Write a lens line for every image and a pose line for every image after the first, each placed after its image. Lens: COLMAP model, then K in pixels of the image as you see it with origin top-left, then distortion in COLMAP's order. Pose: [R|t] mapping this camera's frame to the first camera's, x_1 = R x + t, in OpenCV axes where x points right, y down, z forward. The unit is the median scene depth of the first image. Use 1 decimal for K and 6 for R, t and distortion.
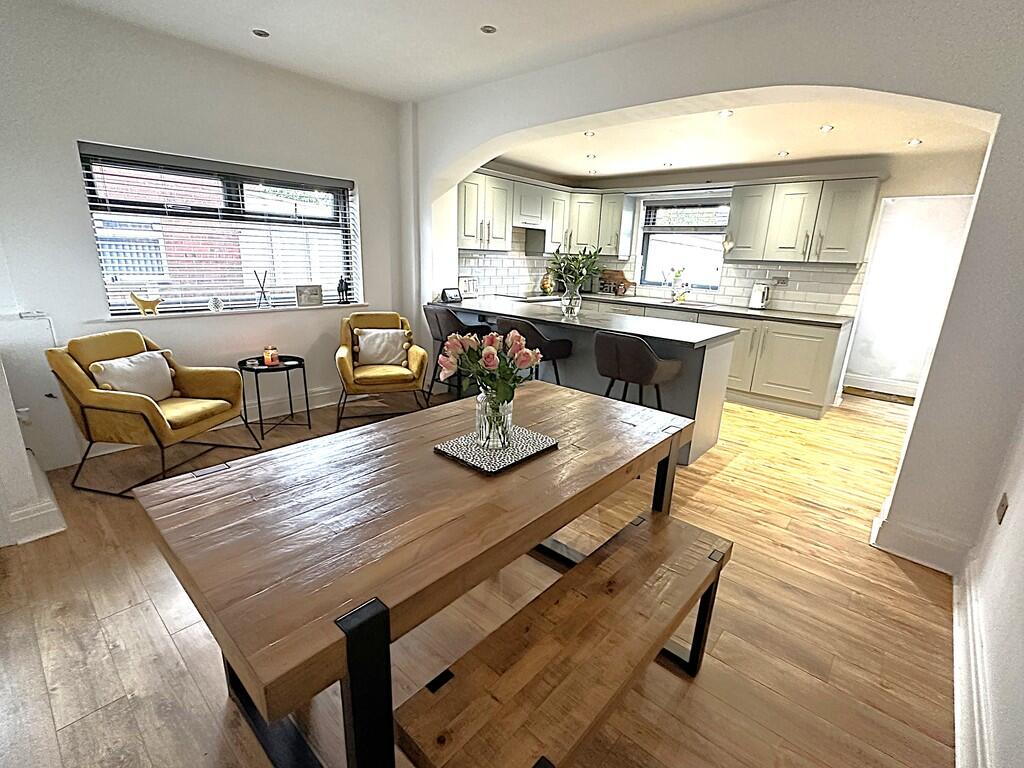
lens RADIAL K [[472.1, 0, 510.9], [0, 472.1, 386.5], [0, 0, 1]] dist [-0.000242, -0.000120]
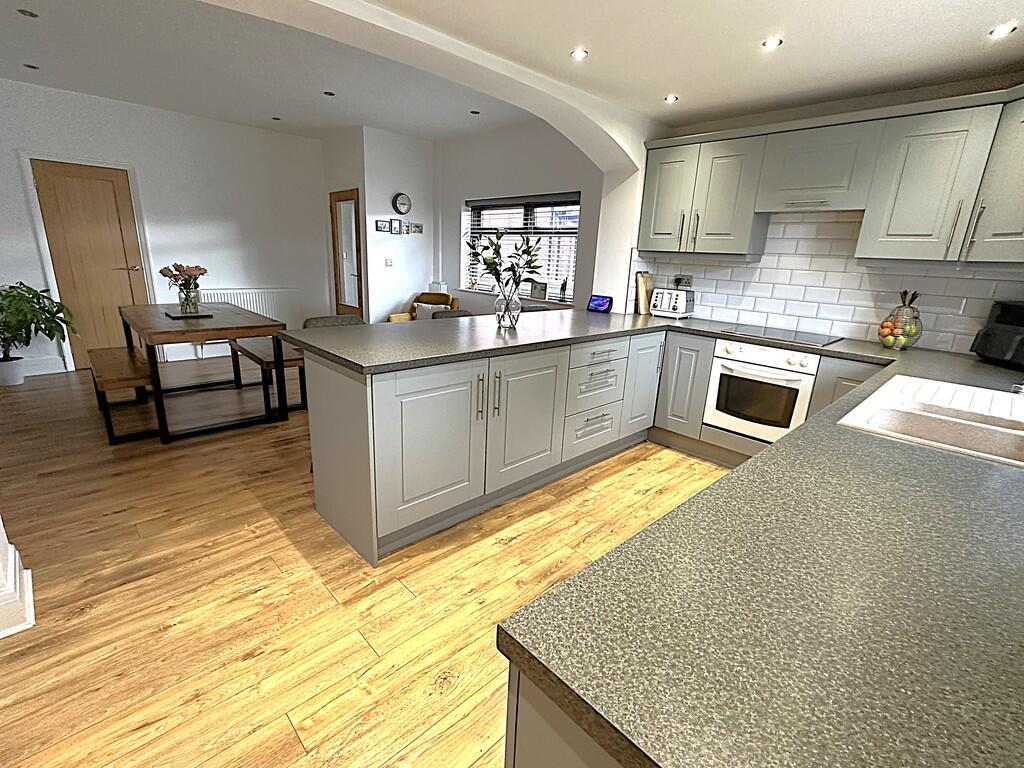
lens RADIAL K [[472.1, 0, 510.9], [0, 472.1, 386.5], [0, 0, 1]] dist [-0.000242, -0.000120]
pose [[-0.083017, 0.230261, -0.969581, 0.684721], [-0.316424, 0.916501, 0.244748, -0.194590], [0.944978, 0.327117, -0.003225, 0.818305]]
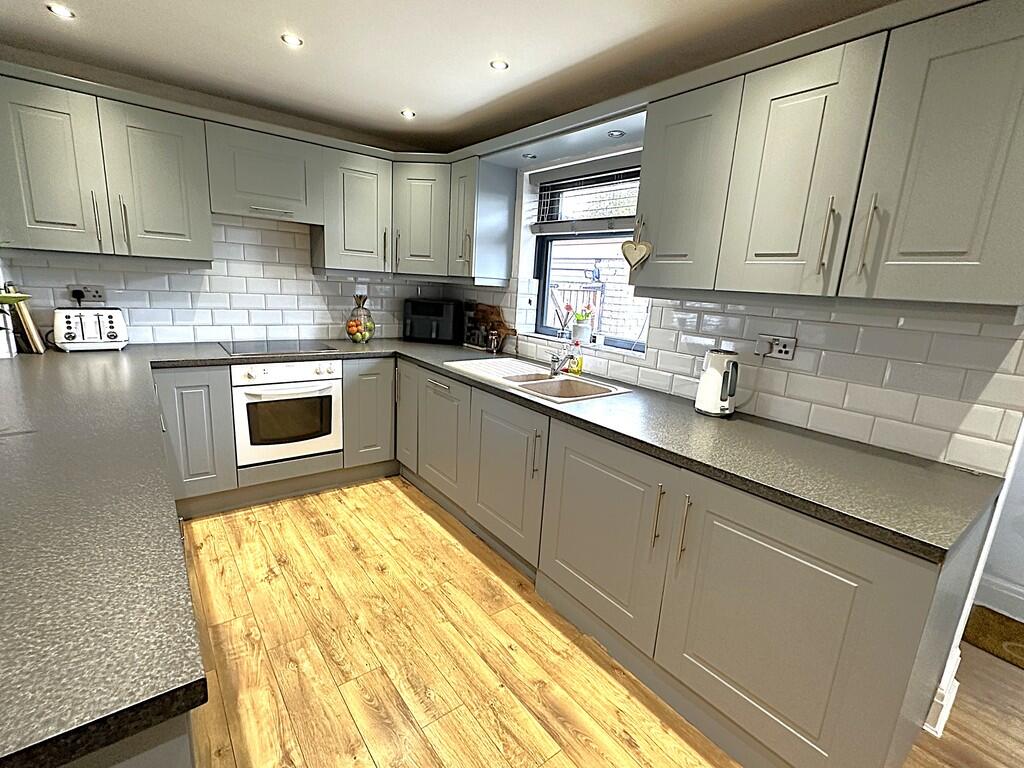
lens RADIAL K [[472.1, 0, 510.9], [0, 472.1, 386.5], [0, 0, 1]] dist [-0.000242, -0.000120]
pose [[0.983054, 0.061153, -0.172813, 0.431893], [-0.072159, 0.995697, -0.058135, -0.154916], [0.168514, 0.069619, 0.983238, 0.599112]]
